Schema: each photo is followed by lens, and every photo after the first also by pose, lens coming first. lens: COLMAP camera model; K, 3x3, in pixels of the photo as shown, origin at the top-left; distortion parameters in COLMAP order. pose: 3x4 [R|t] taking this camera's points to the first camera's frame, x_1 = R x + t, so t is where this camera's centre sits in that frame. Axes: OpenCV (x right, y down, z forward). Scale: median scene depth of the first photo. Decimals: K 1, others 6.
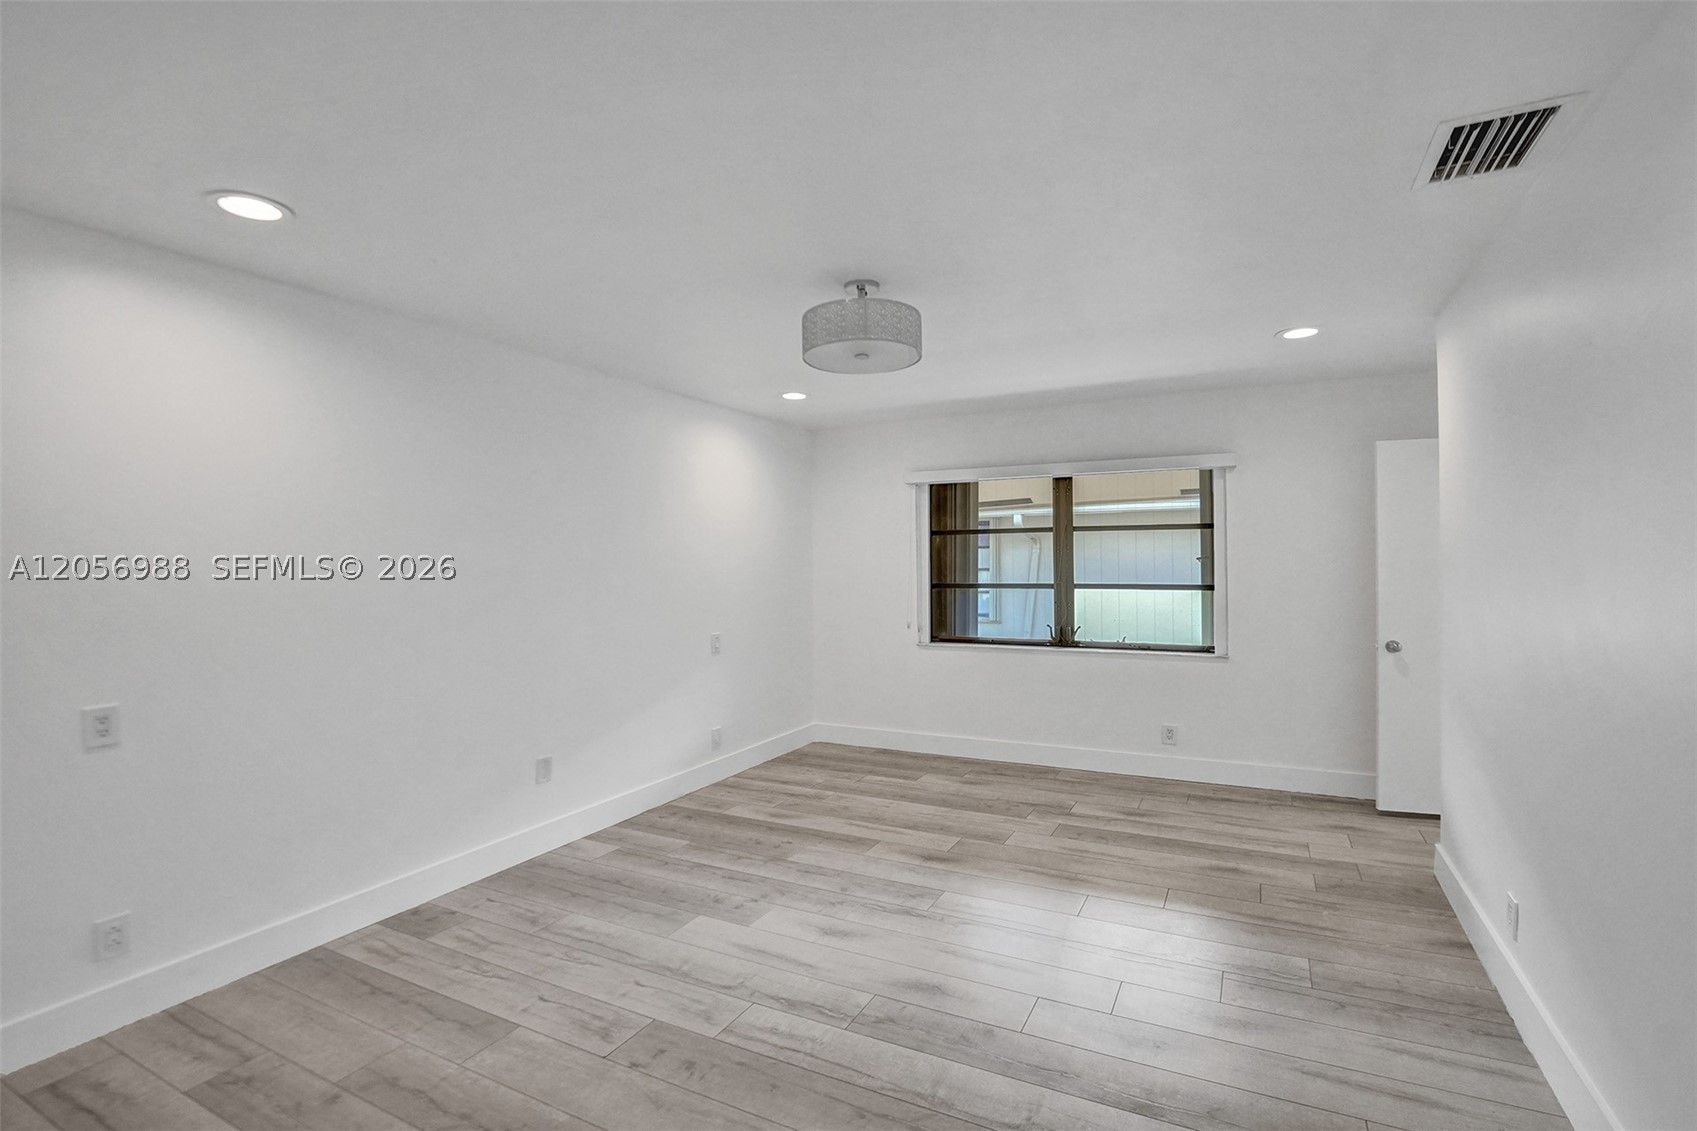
lens RADIAL K [[794.2, 0, 833.5], [0, 794.2, 558.5], [0, 0, 1]] dist [-0.013412, 0.000263]
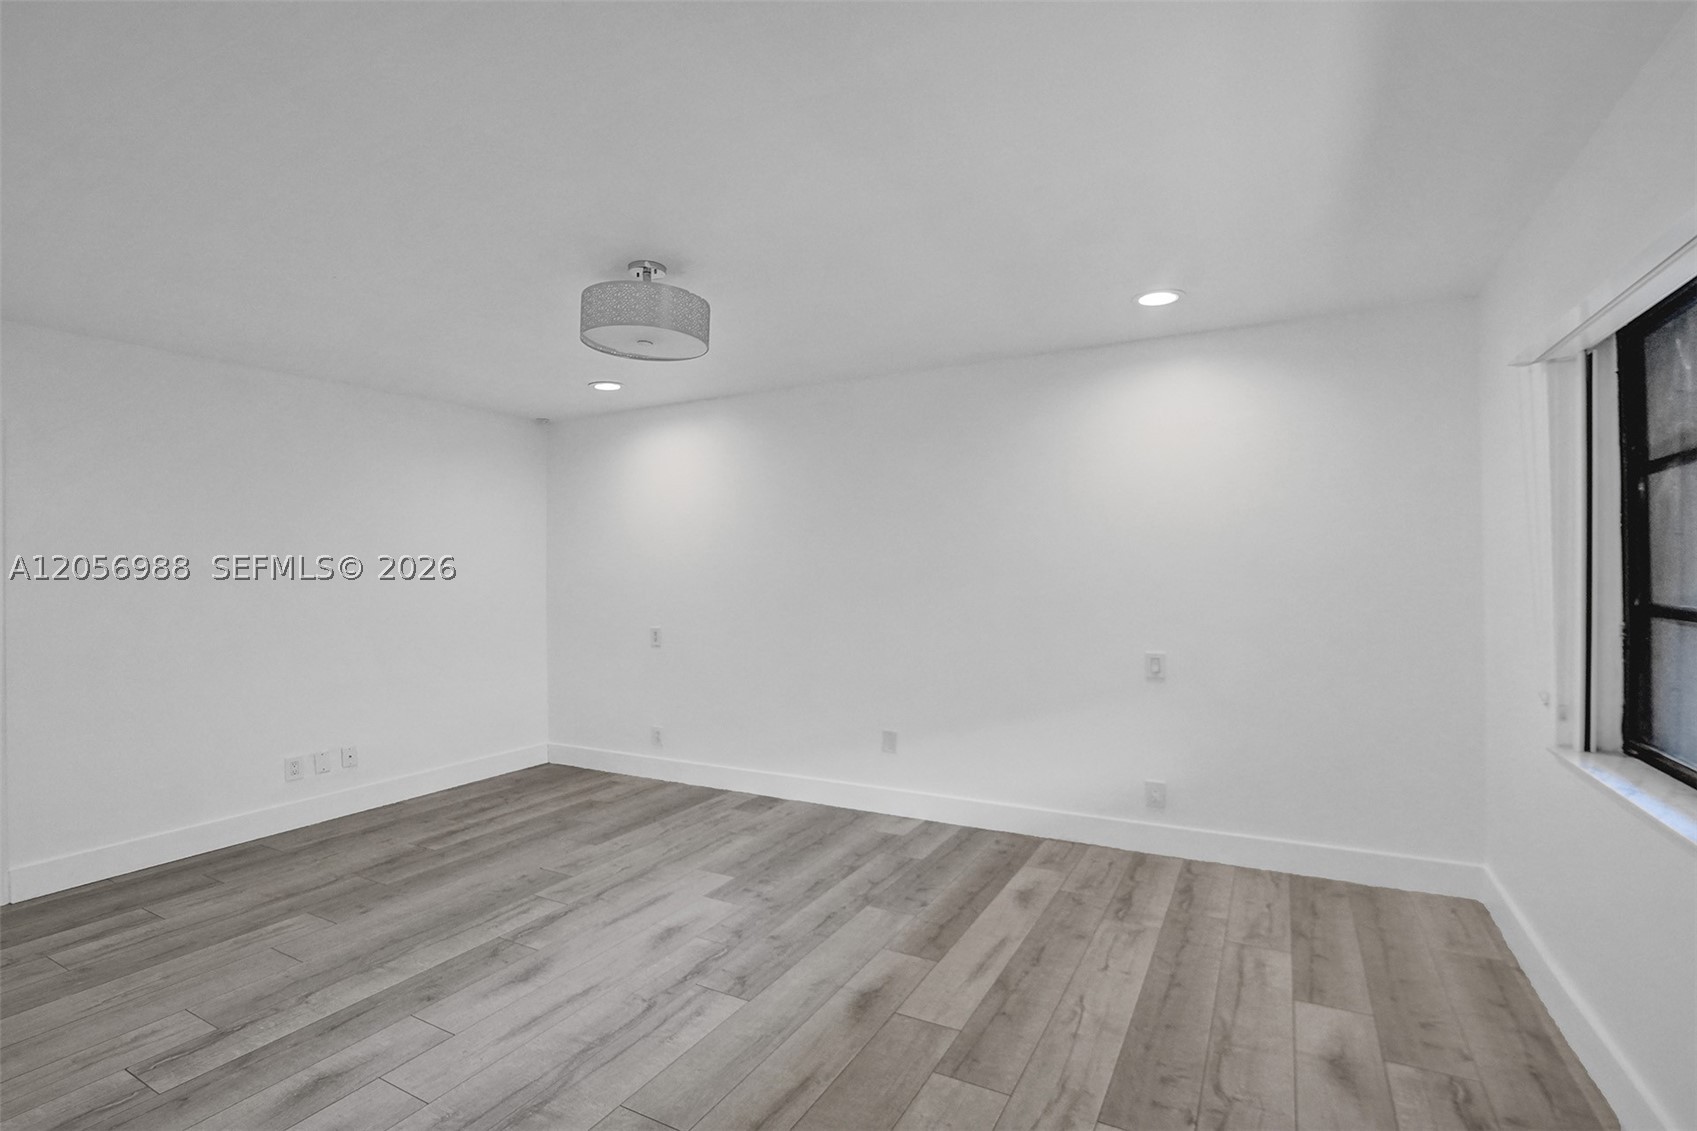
lens RADIAL K [[794.2, 0, 833.5], [0, 794.2, 558.5], [0, 0, 1]] dist [-0.013412, 0.000263]
pose [[-0.027355, -0.007384, -0.999599, 0.723339], [0.018855, 0.999791, -0.007901, 0.019932], [0.999448, -0.019064, -0.027210, 0.926318]]
